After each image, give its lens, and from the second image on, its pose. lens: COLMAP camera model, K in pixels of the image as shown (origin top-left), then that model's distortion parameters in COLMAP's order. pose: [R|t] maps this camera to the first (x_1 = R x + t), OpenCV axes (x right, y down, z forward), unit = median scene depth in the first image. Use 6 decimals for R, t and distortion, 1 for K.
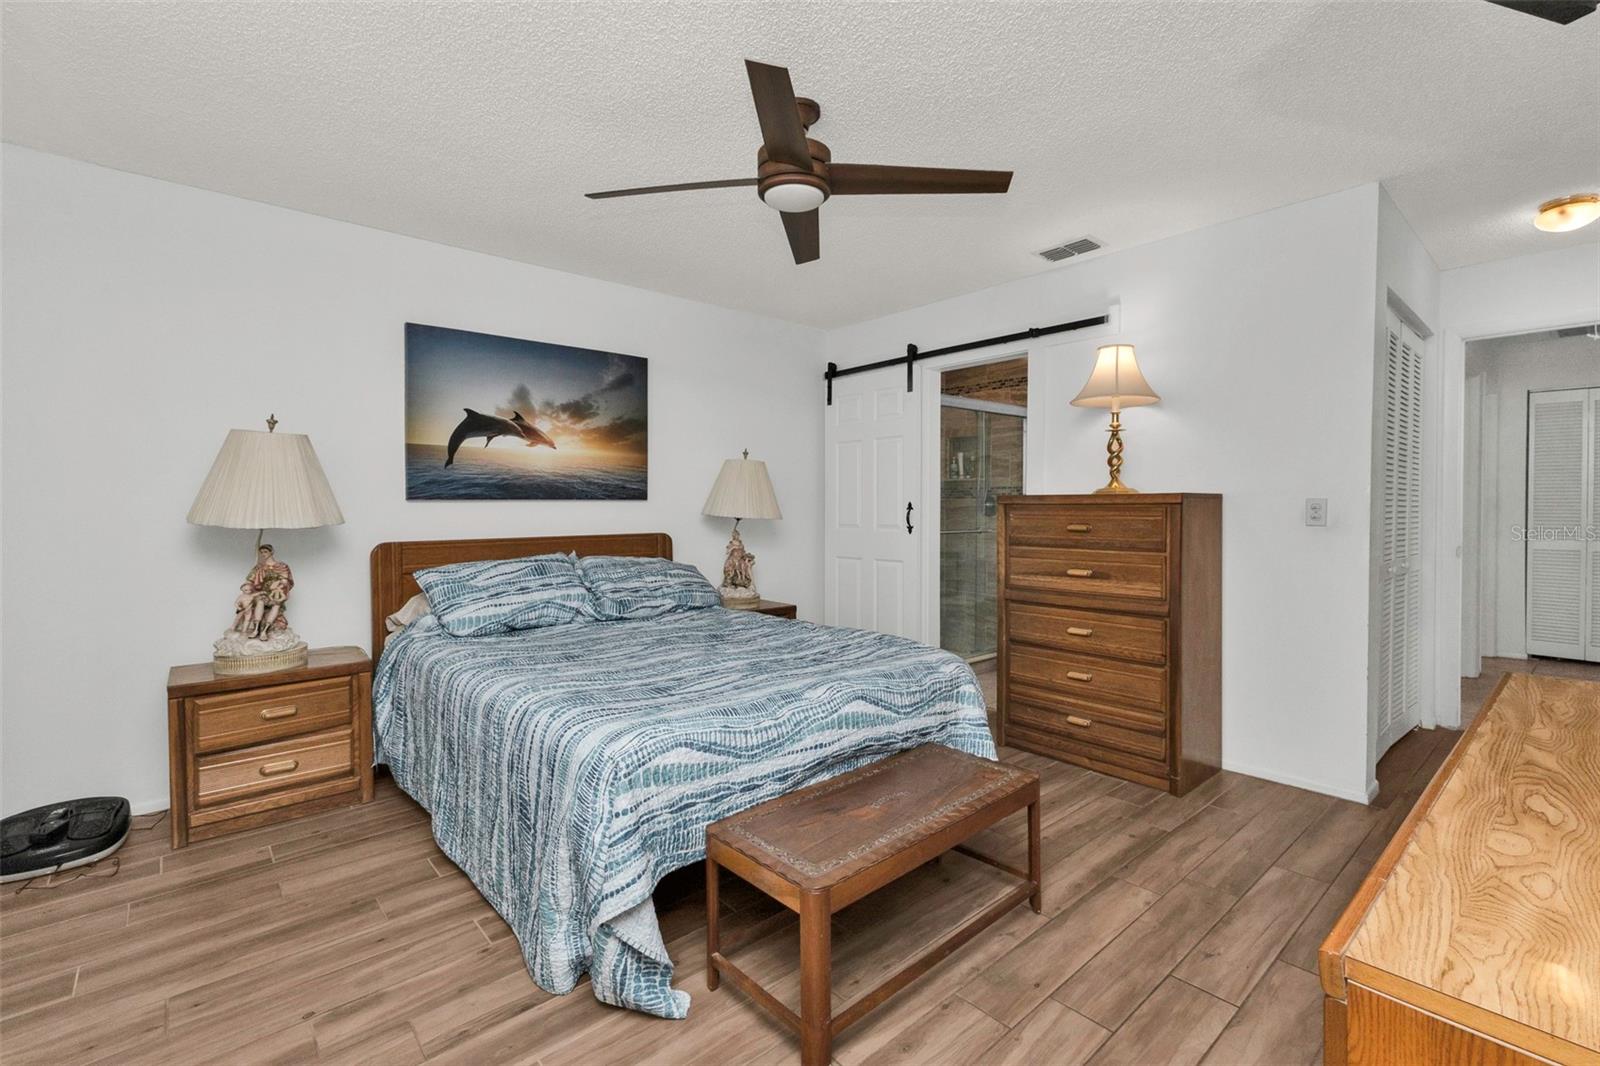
lens RADIAL K [[692.2, 0, 798.8], [0, 692.2, 510.7], [0, 0, 1]] dist [0.009827, -0.000056]
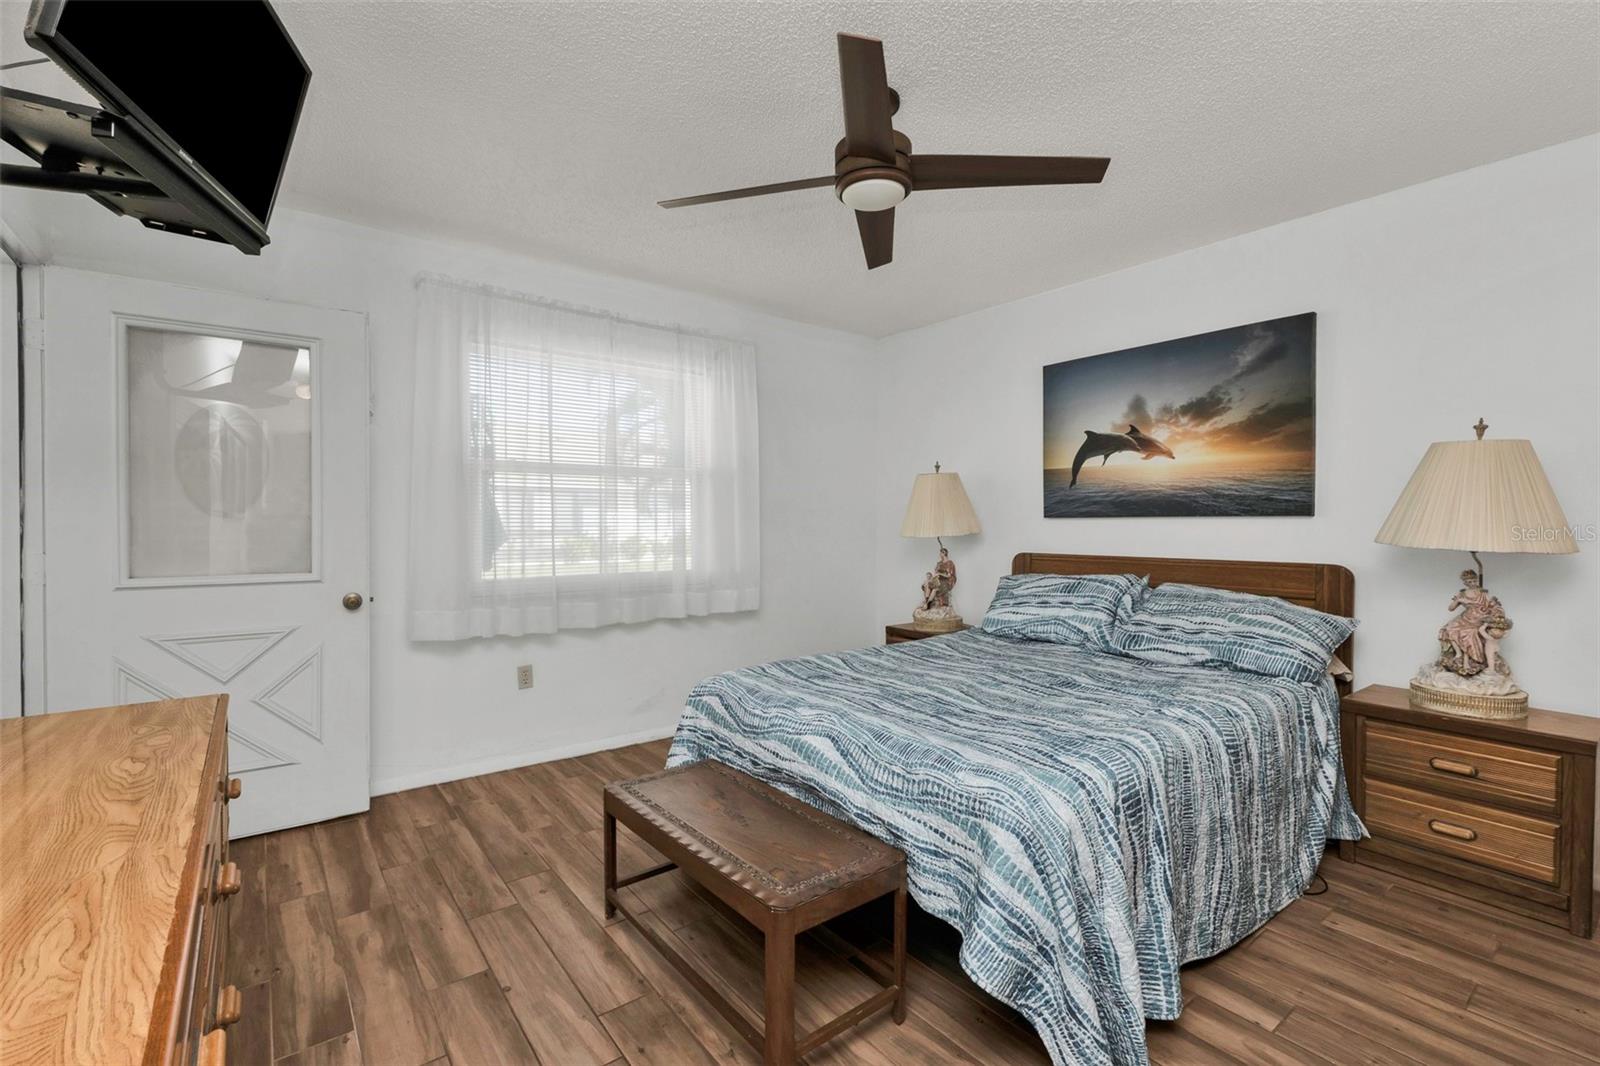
lens RADIAL K [[717.6, 0, 801.0], [0, 717.6, 526.4], [0, 0, 1]] dist [0.001578, 0.000013]
pose [[-0.054728, 0.008177, -0.998468, 0.614881], [-0.009650, 0.999915, 0.008718, -0.007087], [0.998455, 0.010112, -0.054644, 0.609770]]
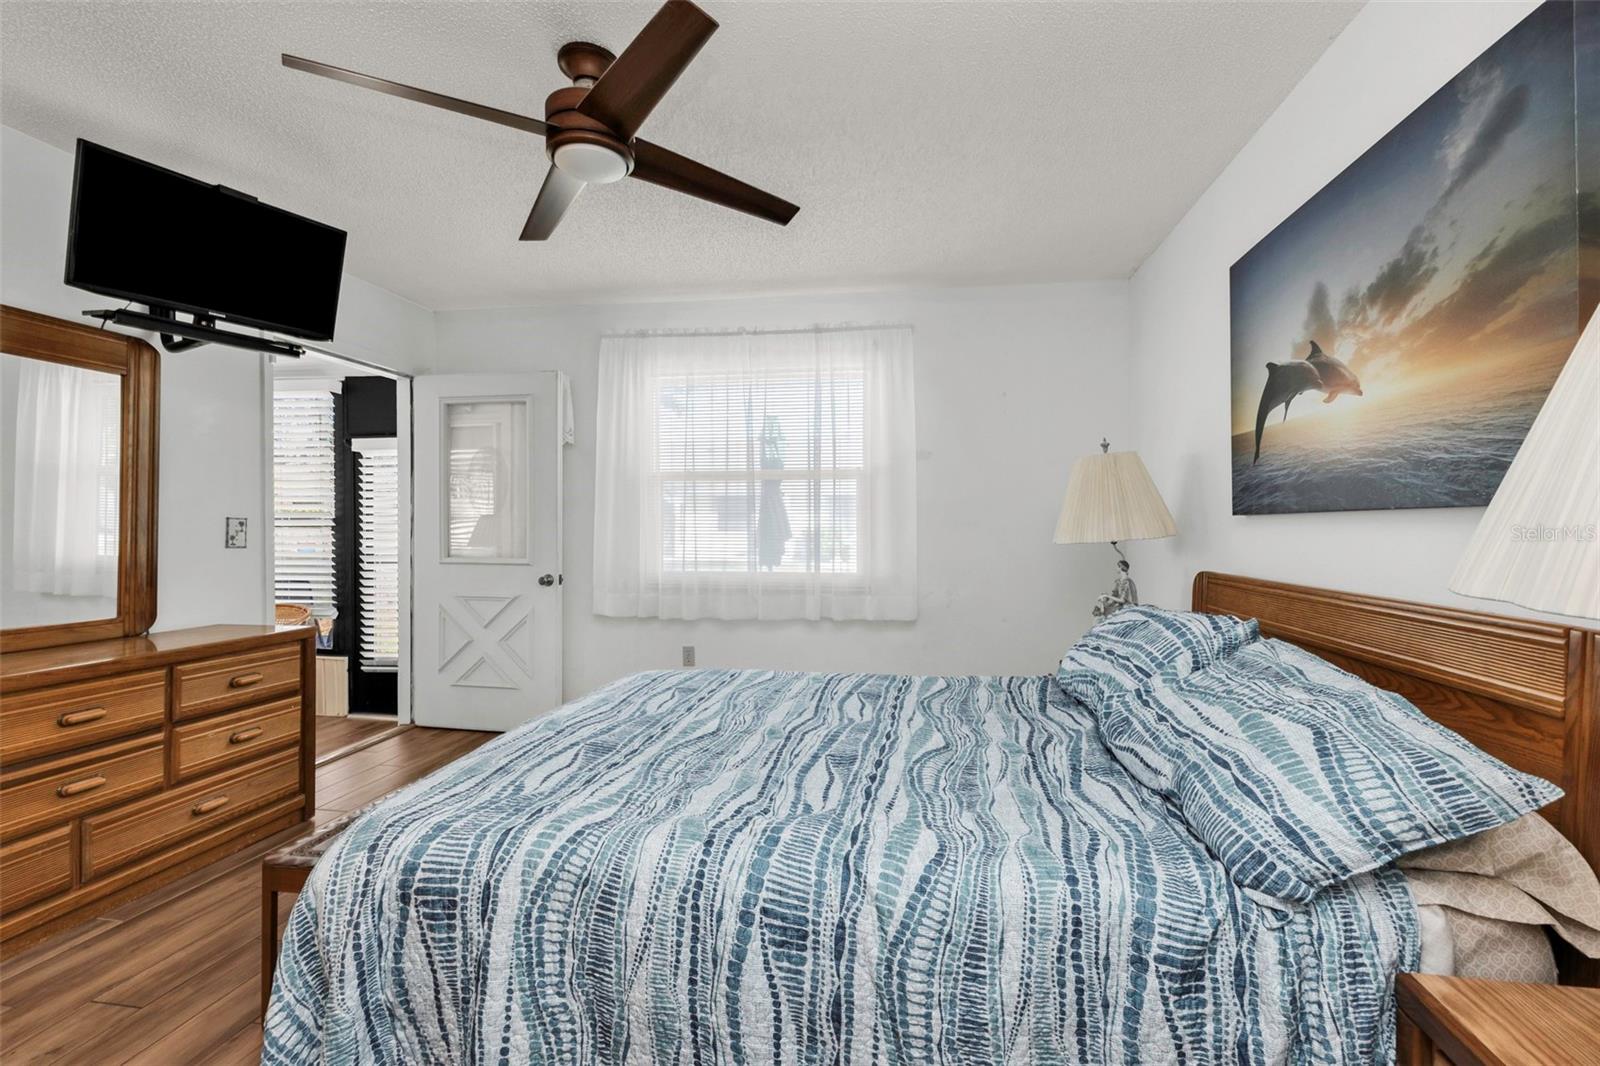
lens RADIAL K [[701.2, 0, 803.4], [0, 701.2, 524.9], [0, 0, 1]] dist [0.003239, -0.000207]
pose [[-0.767908, 0.001704, -0.640558, 0.218087], [-0.005583, 0.999941, 0.009353, -0.009063], [0.640536, 0.010758, -0.767853, 1.176803]]
